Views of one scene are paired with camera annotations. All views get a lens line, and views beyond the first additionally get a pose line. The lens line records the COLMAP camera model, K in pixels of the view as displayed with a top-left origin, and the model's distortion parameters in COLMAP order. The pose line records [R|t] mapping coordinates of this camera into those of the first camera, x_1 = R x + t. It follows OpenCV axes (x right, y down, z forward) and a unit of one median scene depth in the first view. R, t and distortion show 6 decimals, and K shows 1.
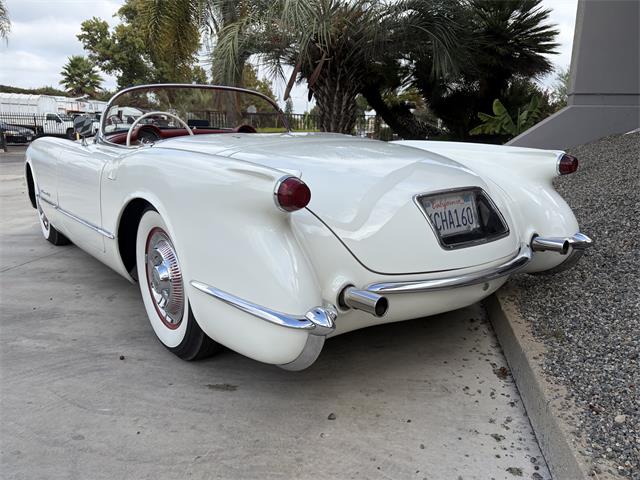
lens RADIAL K [[484.5, 0, 317.3], [0, 484.5, 243.5], [0, 0, 1]] dist [0.041385, -0.041222]
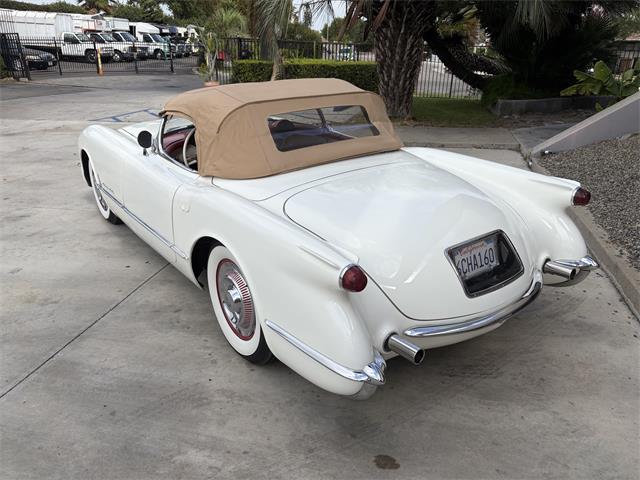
lens RADIAL K [[484.5, 0, 327.6], [0, 484.5, 241.7], [0, 0, 1]] dist [0.041385, -0.041222]
pose [[0.999820, 0.008233, -0.017082, -0.065292], [-0.005408, 0.987218, 0.159281, -0.270474], [0.018175, -0.159160, 0.987086, -0.171137]]
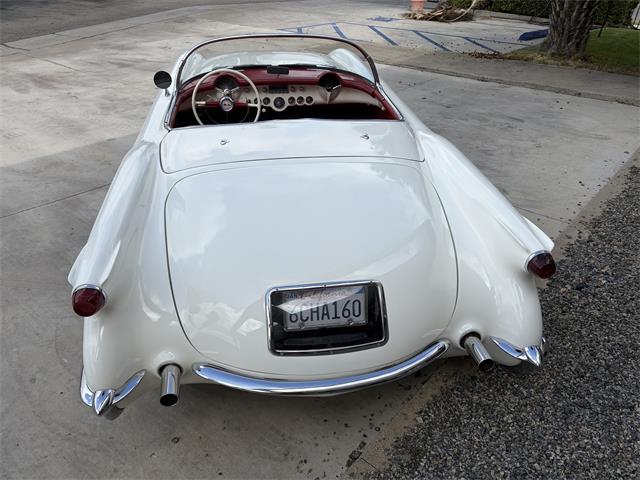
lens RADIAL K [[484.5, 0, 317.2], [0, 484.5, 238.6], [0, 0, 1]] dist [0.041385, -0.041222]
pose [[0.865912, 0.272904, -0.419189, 0.585127], [-0.132214, 0.933120, 0.334376, -0.471045], [0.482406, -0.234117, 0.844081, 0.204729]]
